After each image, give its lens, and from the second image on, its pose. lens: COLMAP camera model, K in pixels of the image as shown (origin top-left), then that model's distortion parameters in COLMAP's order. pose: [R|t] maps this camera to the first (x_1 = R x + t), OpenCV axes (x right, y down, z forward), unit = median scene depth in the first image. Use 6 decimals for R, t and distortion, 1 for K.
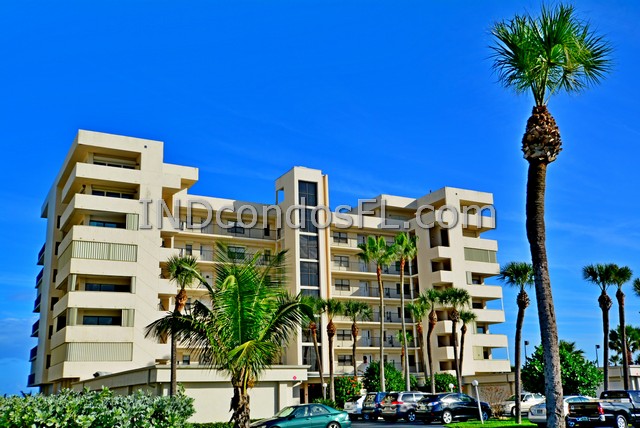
lens RADIAL K [[669.1, 0, 320.0], [0, 669.1, 214.0], [0, 0, 1]] dist [0.008617, -0.011182]
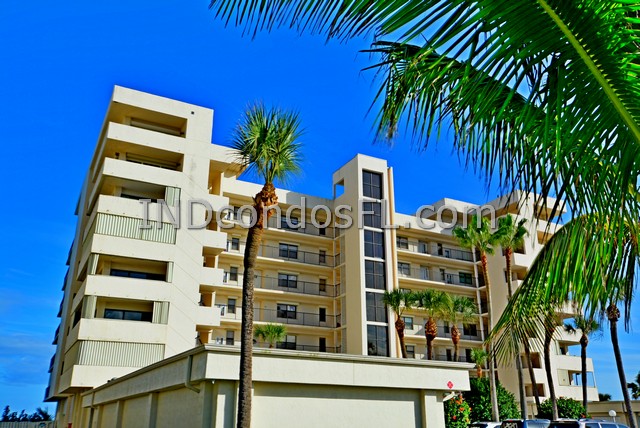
lens RADIAL K [[559.4, 0, 320.0], [0, 559.4, 214.0], [0, 0, 1]] dist [0.017931, 0.004591]
pose [[0.999504, 0.024818, -0.019373, -0.076544], [-0.026492, 0.995450, -0.091523, 0.081710], [0.017014, 0.091991, 0.995614, 0.286756]]
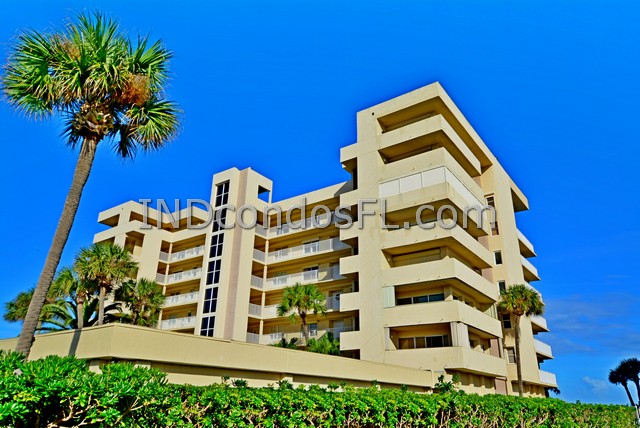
lens RADIAL K [[455.4, 0, 320.0], [0, 455.4, 214.0], [0, 0, 1]] dist [0.022226, -0.002877]
pose [[0.431084, -0.313161, -0.846225, 0.661971], [0.212571, 0.946691, -0.242052, 0.210268], [0.876915, -0.075538, 0.474672, 0.847721]]
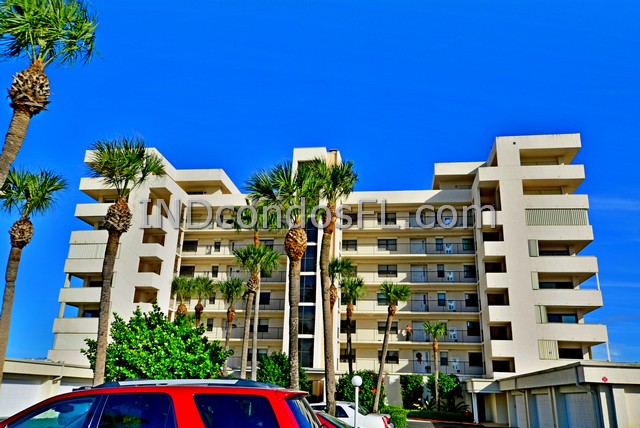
lens RADIAL K [[535.7, 0, 320.0], [0, 535.7, 214.0], [0, 0, 1]] dist [0.006739, 0.005991]
pose [[0.799351, -0.140015, -0.584324, 0.448248], [0.105423, 0.990067, -0.093022, 0.101950], [0.591544, 0.012756, 0.806172, 0.434167]]
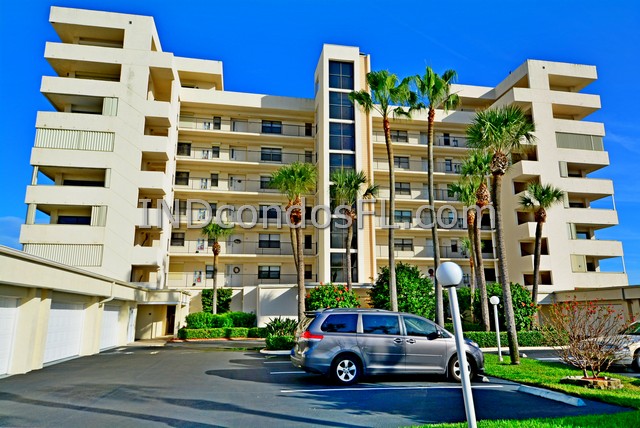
lens RADIAL K [[455.4, 0, 320.0], [0, 455.4, 214.0], [0, 0, 1]] dist [0.022226, -0.002877]
pose [[0.950960, -0.041322, -0.306540, 0.131908], [0.058207, 0.997237, 0.046144, 0.122669], [0.303787, -0.061724, 0.950738, 0.463948]]
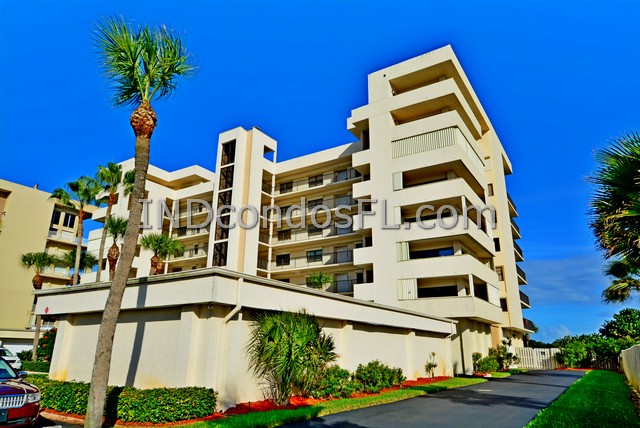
lens RADIAL K [[424.2, 0, 320.0], [0, 424.2, 214.0], [0, 0, 1]] dist [0.007635, 0.001117]
pose [[0.486488, -0.236543, -0.841057, 0.623698], [0.210940, 0.965974, -0.149662, 0.203190], [0.847840, -0.104604, 0.519831, 0.812466]]
